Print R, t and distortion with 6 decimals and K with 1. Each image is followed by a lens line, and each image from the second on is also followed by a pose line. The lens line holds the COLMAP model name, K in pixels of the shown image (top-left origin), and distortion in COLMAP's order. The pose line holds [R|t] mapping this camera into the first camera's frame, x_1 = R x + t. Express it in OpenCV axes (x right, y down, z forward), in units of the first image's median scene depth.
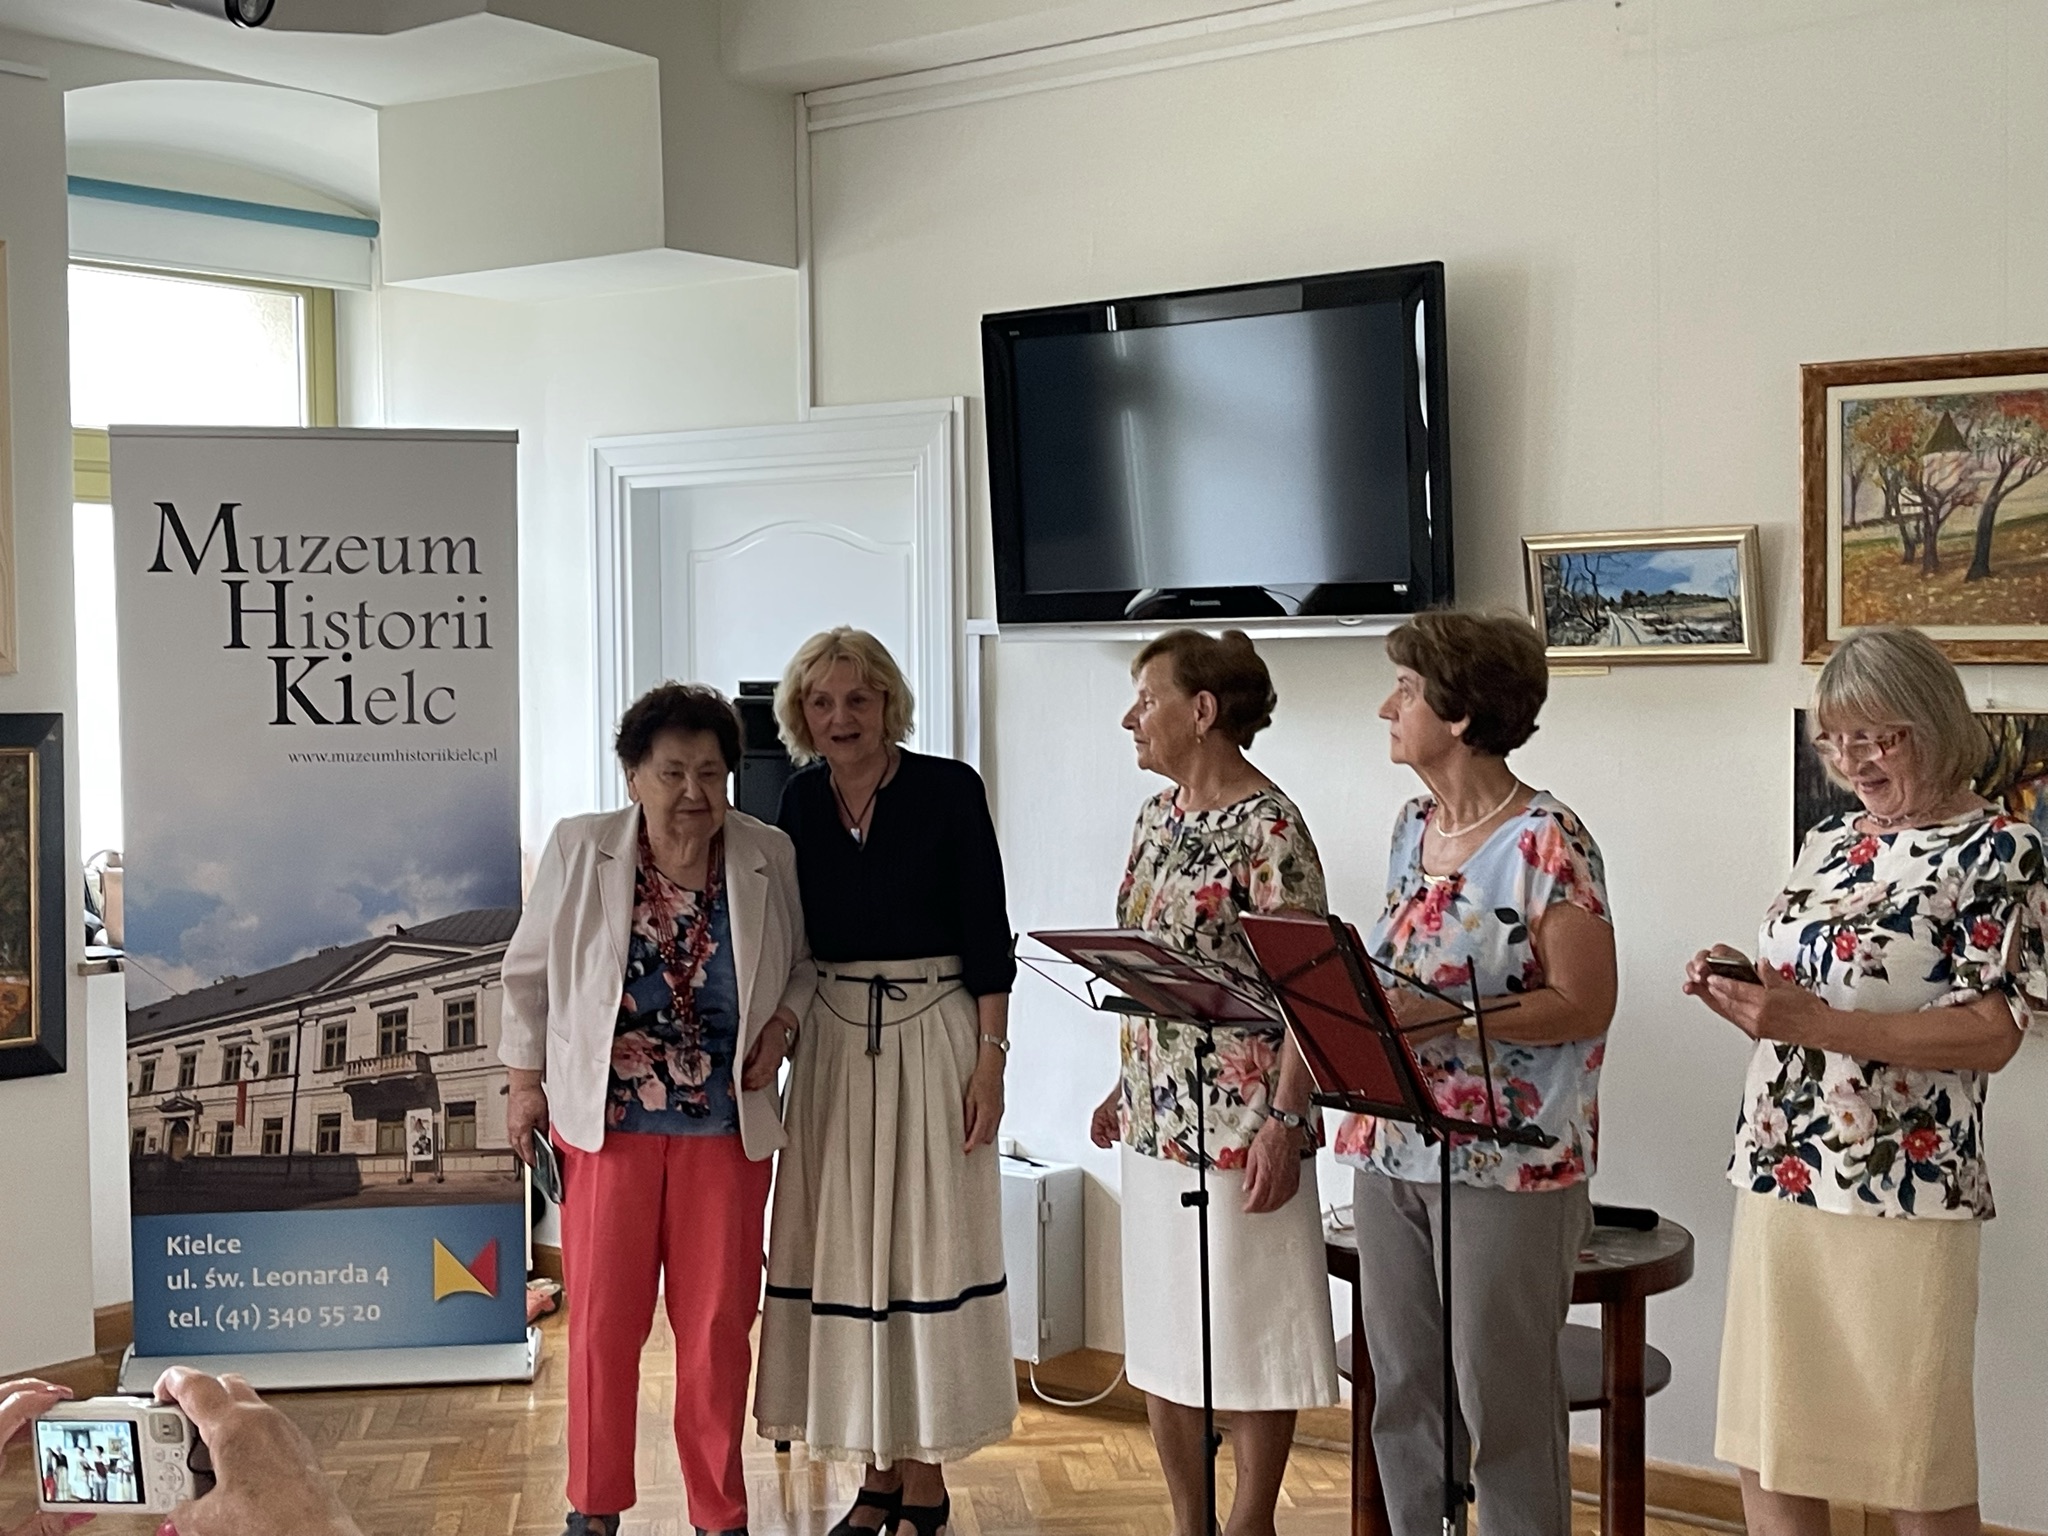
lens RADIAL K [[2701.2, 0, 1001.4], [0, 2701.2, 772.2], [0, 0, 1]] dist [0.070846, 0.000000]
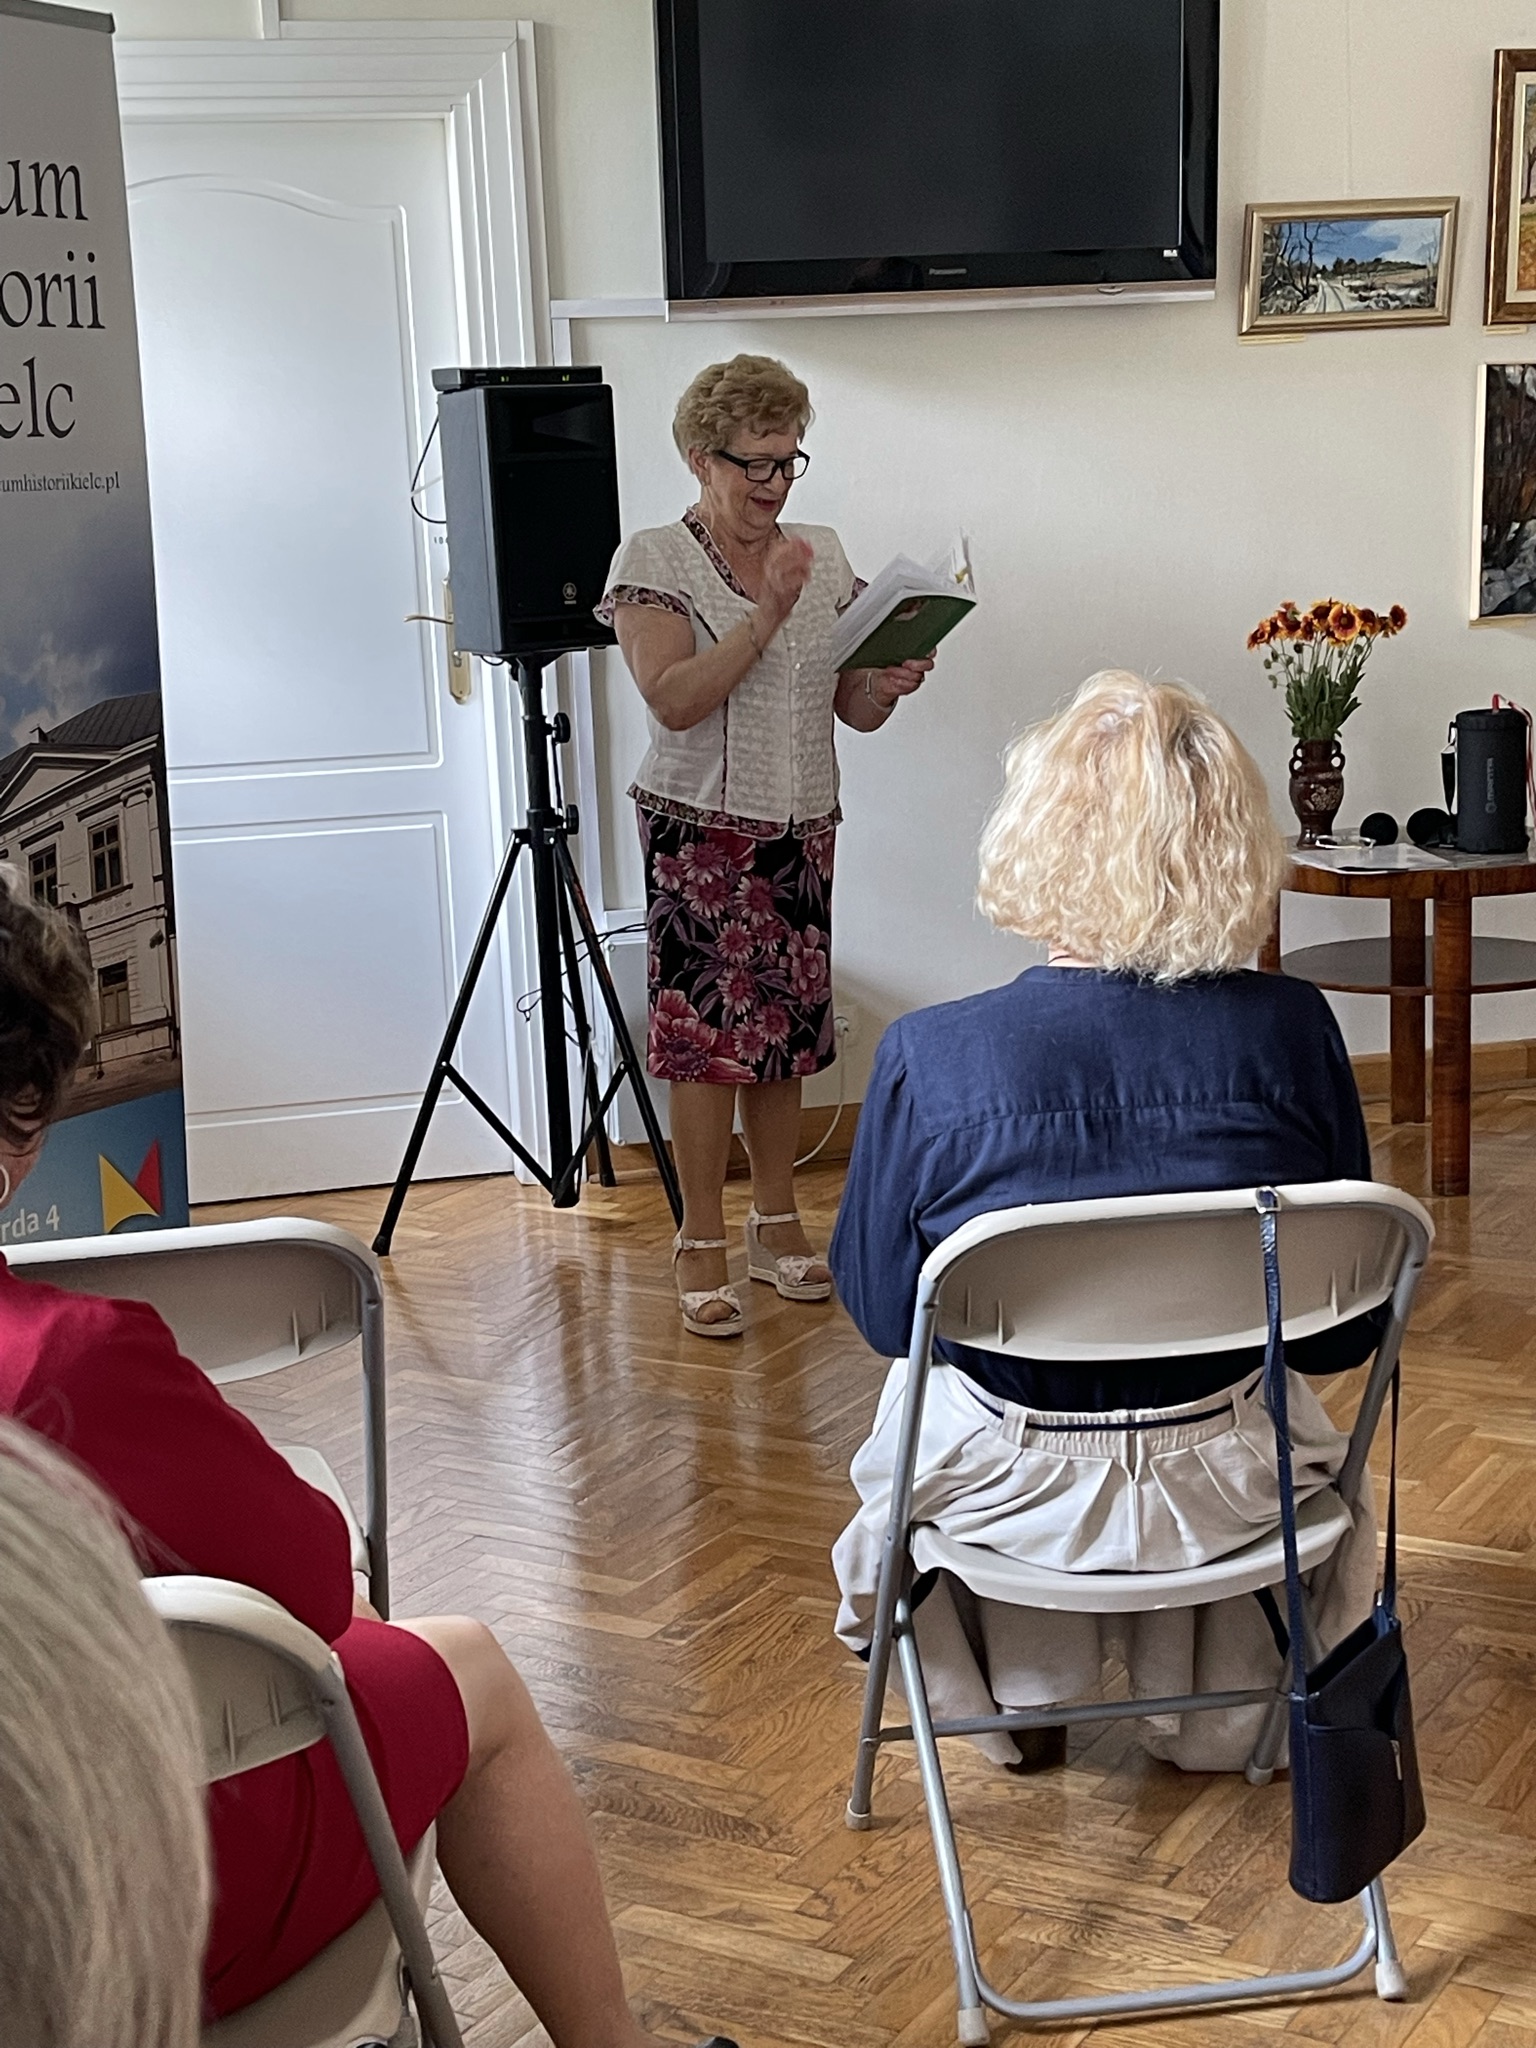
lens RADIAL K [[2995.4, 0, 743.8], [0, 2995.4, 1056.5], [0, 0, 1]] dist [0.086032, 0.000000]
pose [[0.610195, -0.171677, 0.773427, -0.756429], [0.074557, 0.984350, 0.159673, 0.029634], [-0.788735, -0.039767, 0.613445, 0.376170]]
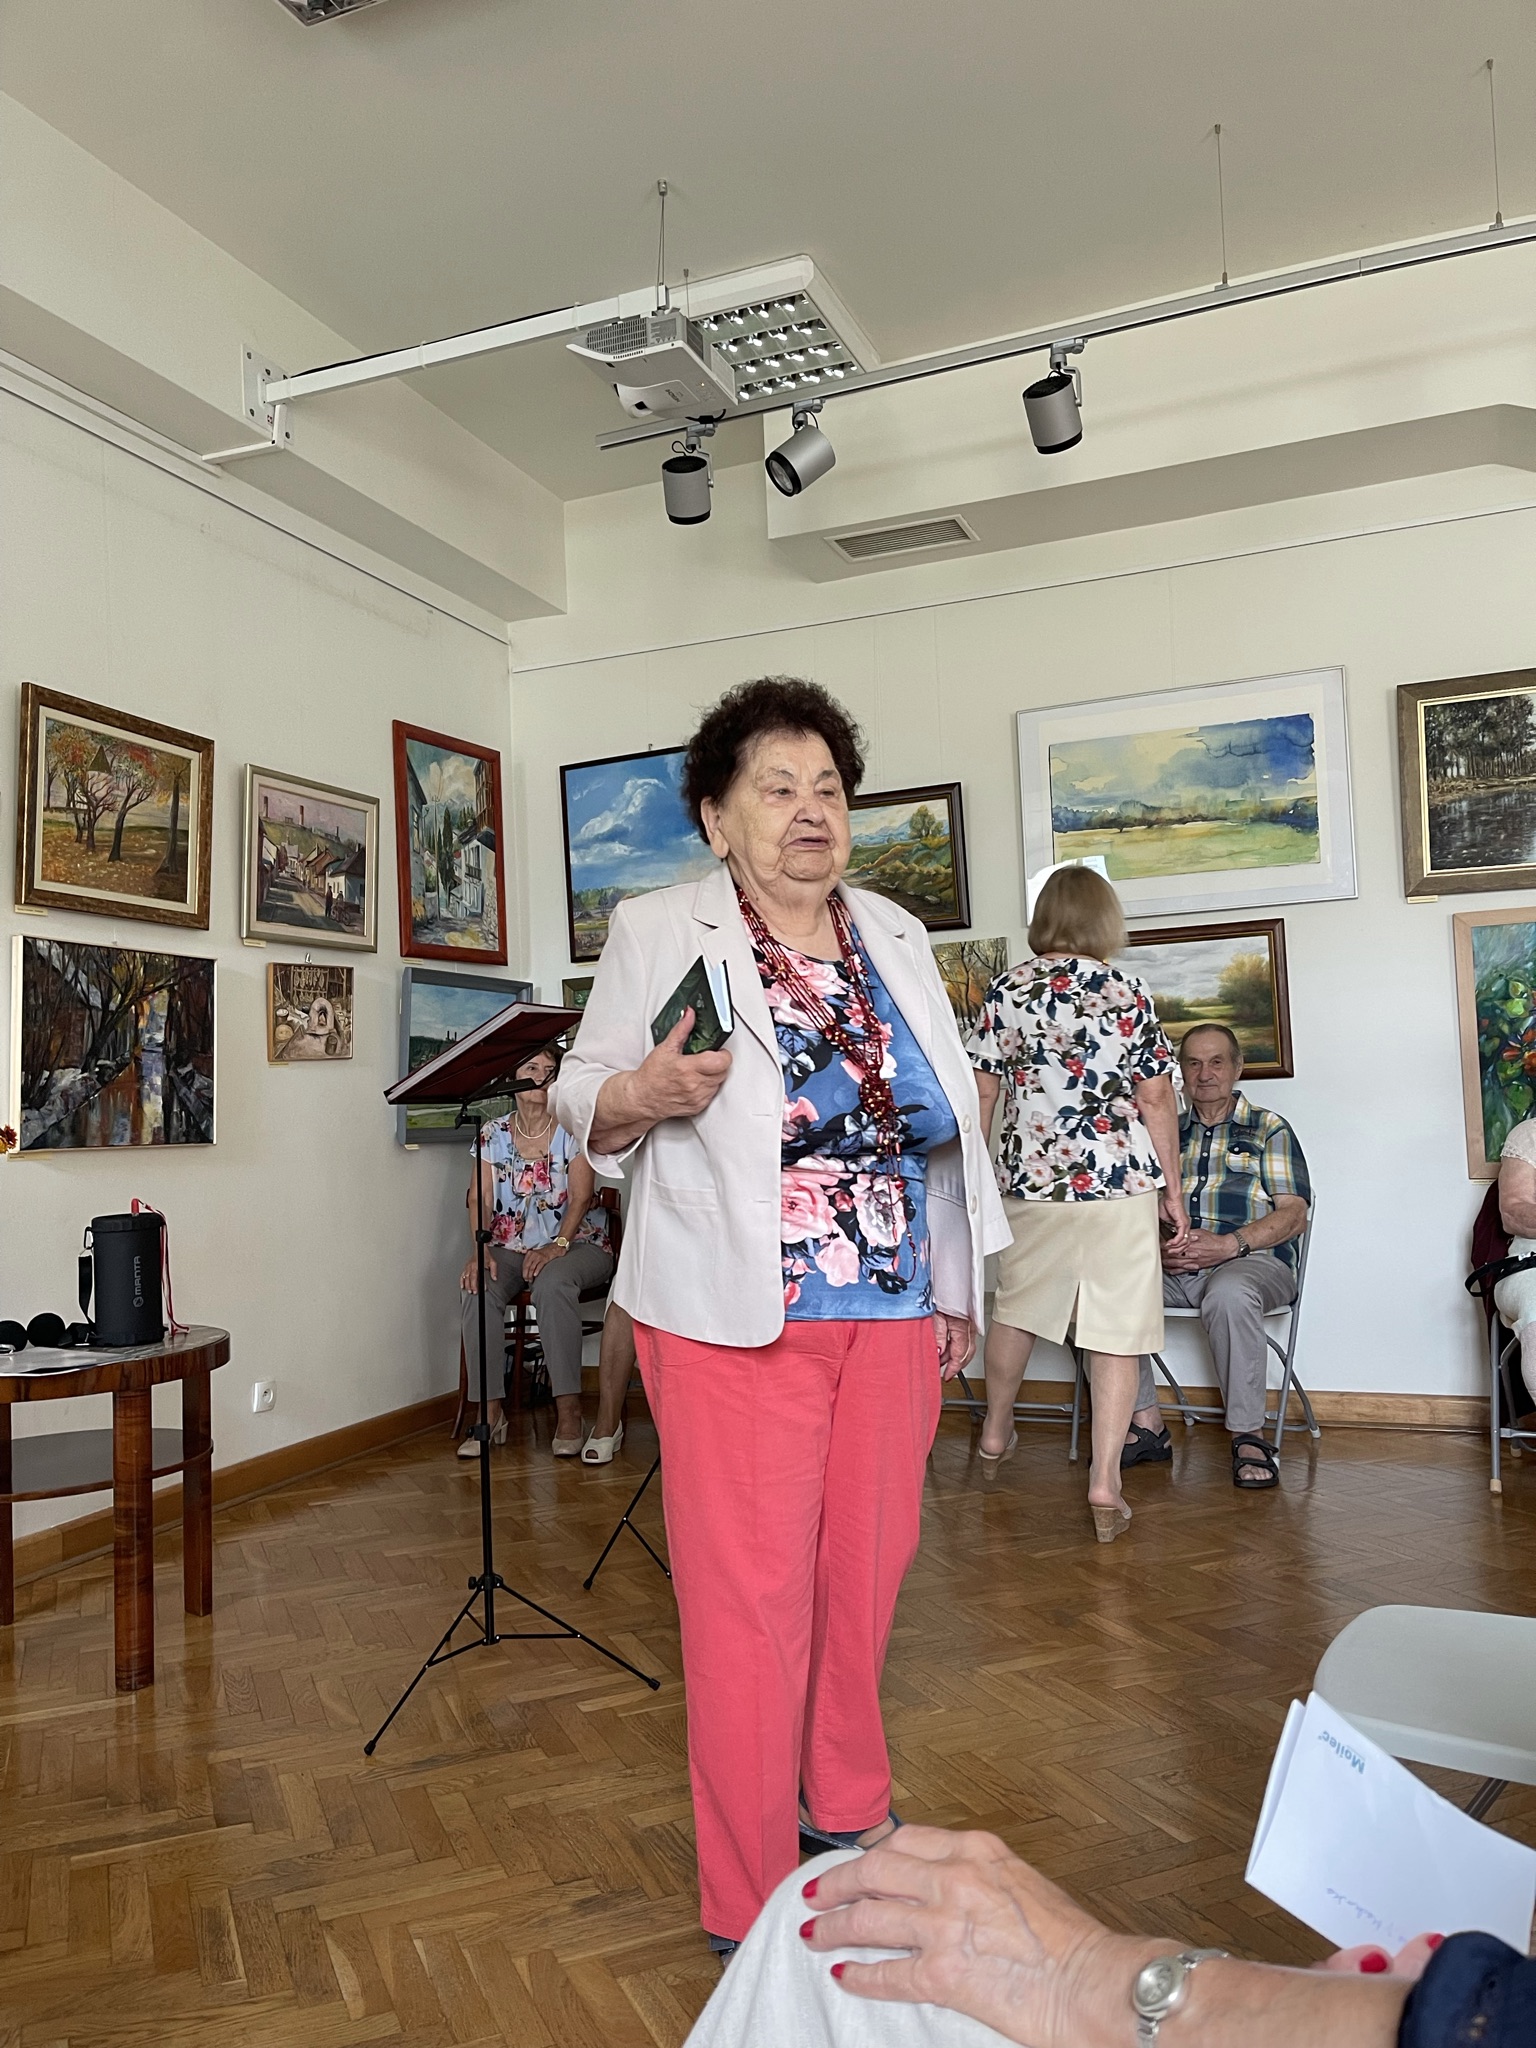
lens RADIAL K [[1567.5, 0, 783.0], [0, 1567.5, 1037.7], [0, 0, 1]] dist [0.077640, -0.080285]
pose [[-0.294508, 0.061644, 0.953659, -0.453304], [0.080649, 0.995961, -0.039472, 0.070832], [-0.952240, 0.065287, -0.298289, 0.722400]]
